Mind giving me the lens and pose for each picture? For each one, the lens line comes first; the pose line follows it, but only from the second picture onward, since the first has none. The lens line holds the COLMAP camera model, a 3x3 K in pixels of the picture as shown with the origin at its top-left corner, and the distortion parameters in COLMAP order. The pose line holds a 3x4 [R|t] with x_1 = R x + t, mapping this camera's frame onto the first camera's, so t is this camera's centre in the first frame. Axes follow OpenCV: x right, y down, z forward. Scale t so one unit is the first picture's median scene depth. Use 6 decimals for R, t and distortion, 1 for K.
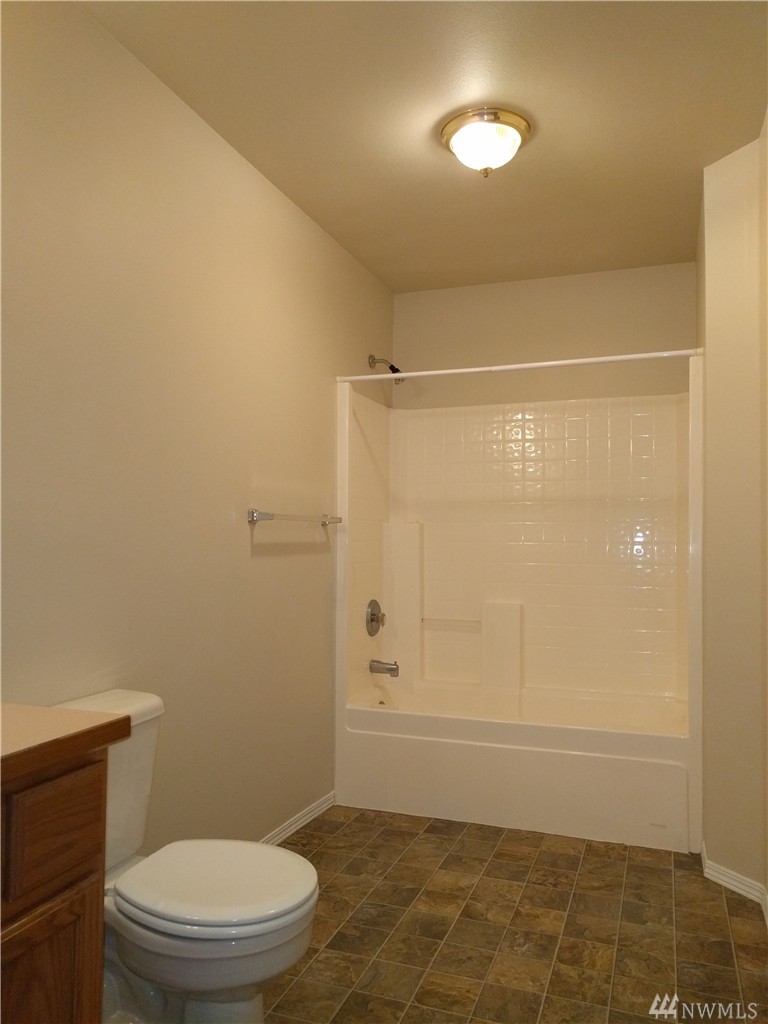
lens RADIAL K [[774.7, 0, 383.3], [0, 774.7, 509.6], [0, 0, 1]] dist [0.003678, 0.001016]
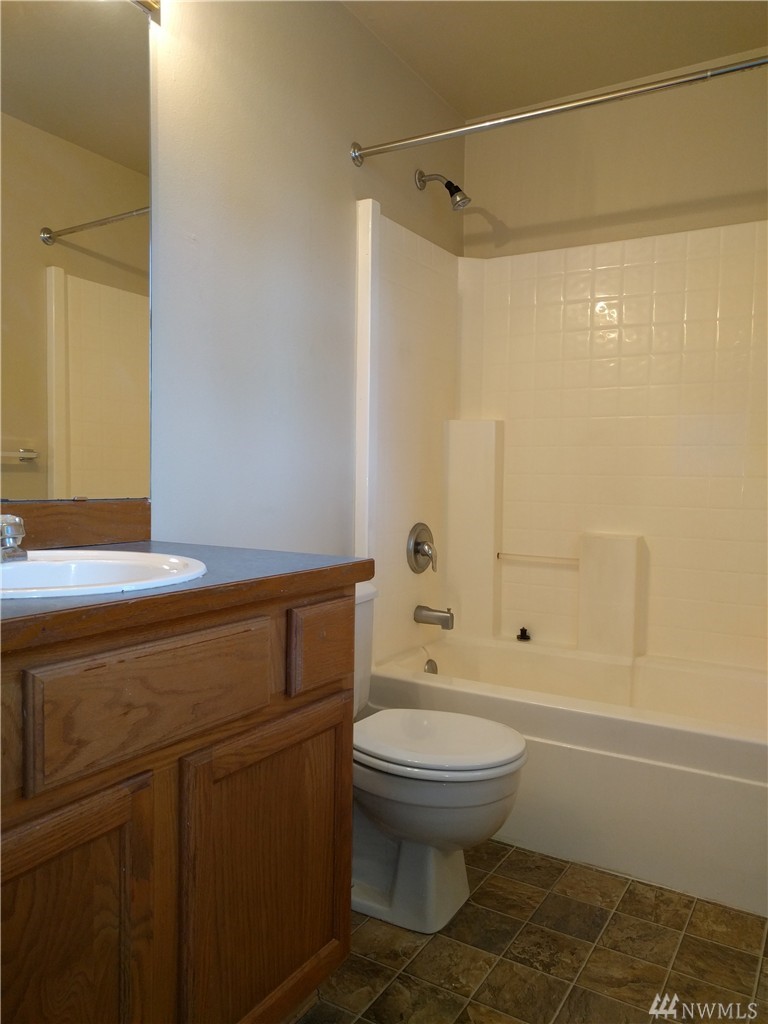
lens RADIAL K [[774.7, 0, 385.0], [0, 774.7, 518.8], [0, 0, 1]] dist [0.003678, 0.001016]
pose [[0.983886, 0.020238, -0.177645, 0.196135], [-0.006128, 0.996806, 0.079621, 0.084763], [0.178689, -0.077249, 0.980868, 0.404300]]
